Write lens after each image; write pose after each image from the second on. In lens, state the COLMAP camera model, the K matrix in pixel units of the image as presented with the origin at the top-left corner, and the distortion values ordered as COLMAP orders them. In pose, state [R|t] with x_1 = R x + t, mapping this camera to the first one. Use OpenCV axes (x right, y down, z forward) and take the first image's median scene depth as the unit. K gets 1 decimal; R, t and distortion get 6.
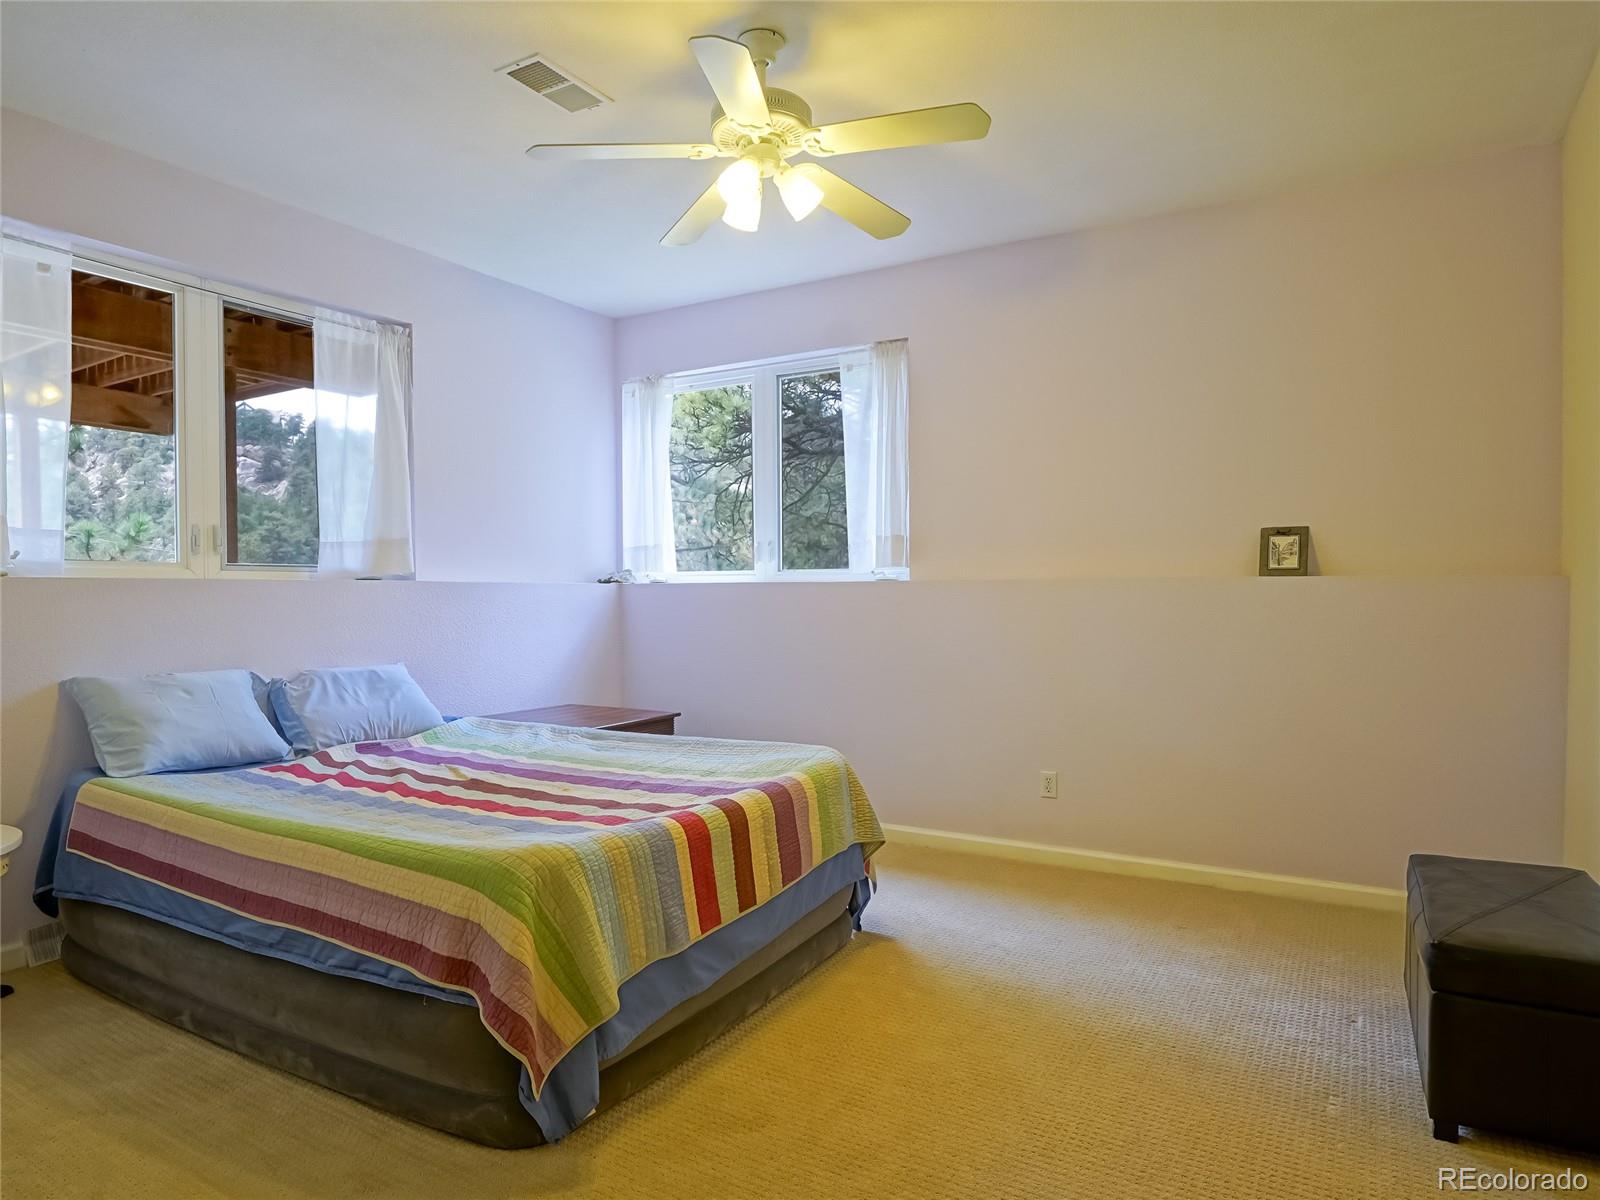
lens RADIAL K [[961.9, 0, 795.4], [0, 961.9, 608.6], [0, 0, 1]] dist [-0.029090, -0.001882]
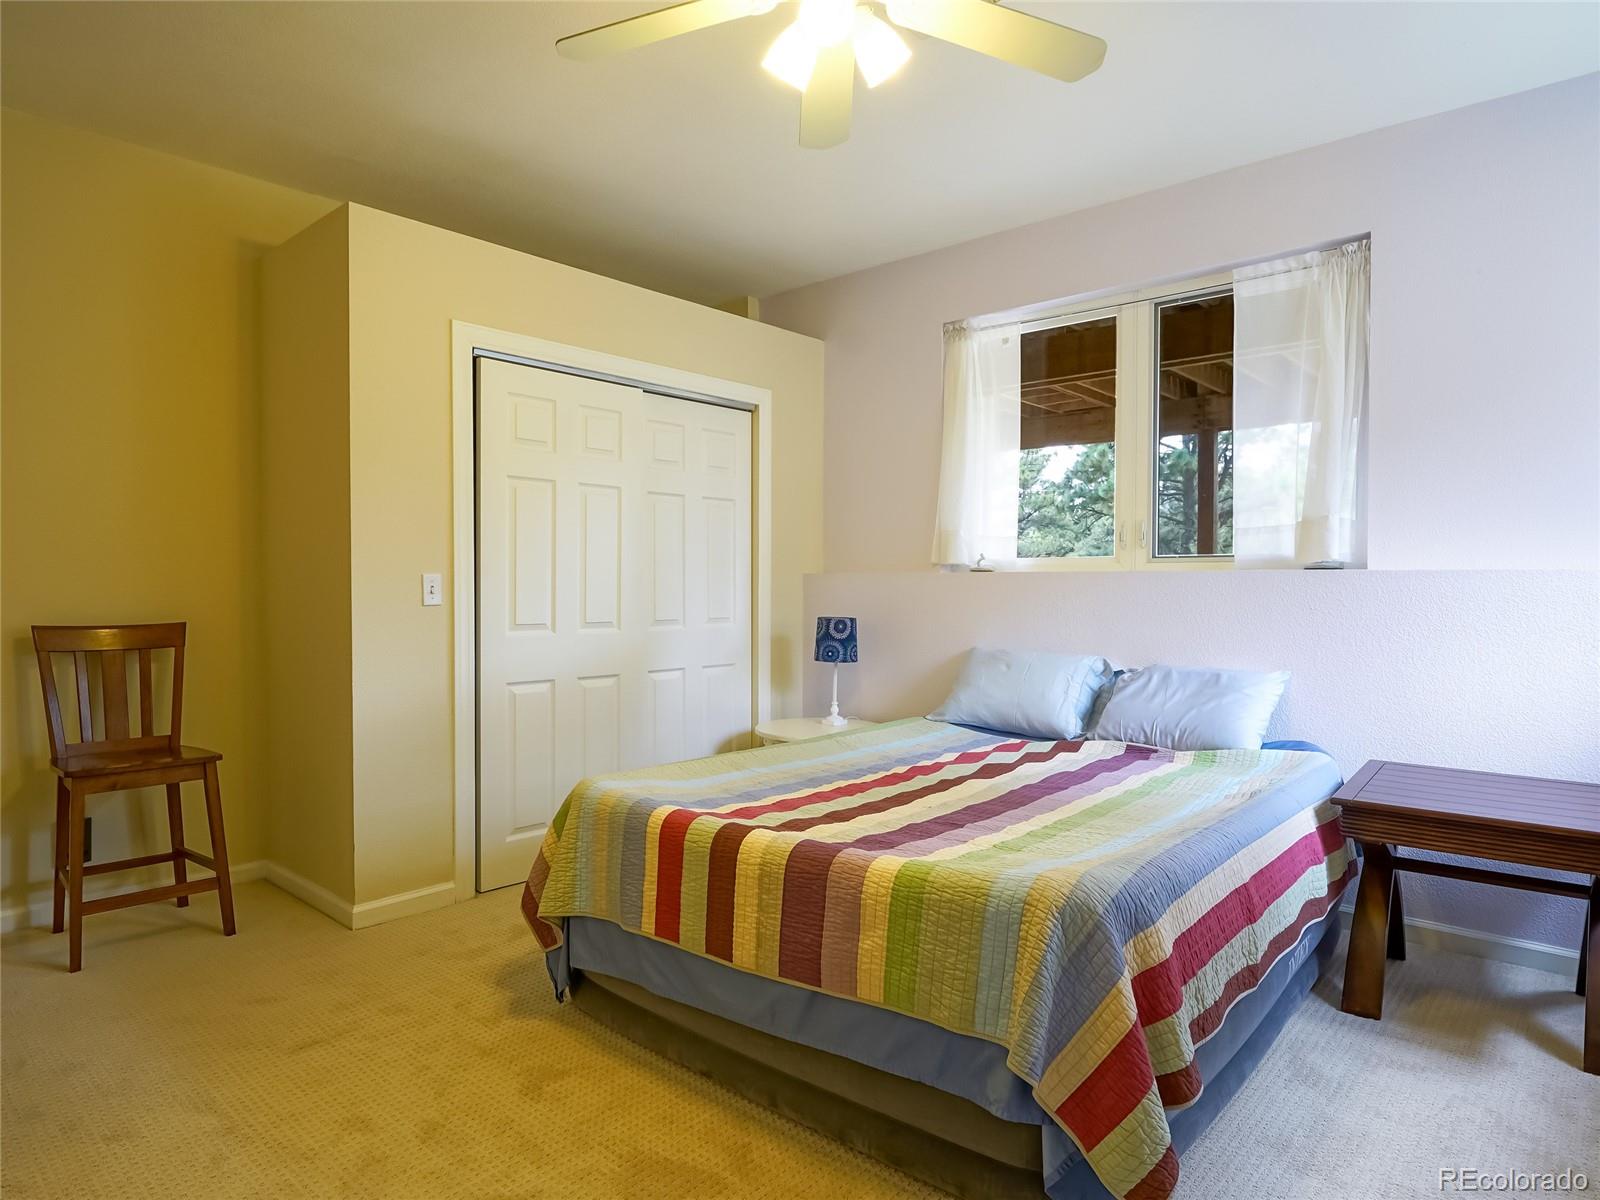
lens RADIAL K [[961.9, 0, 795.4], [0, 961.9, 608.6], [0, 0, 1]] dist [-0.029090, -0.001882]
pose [[-0.198997, 0.025928, -0.979657, 0.606137], [-0.016941, 0.999410, 0.029892, -0.017266], [0.979854, 0.022545, -0.198440, 0.980619]]
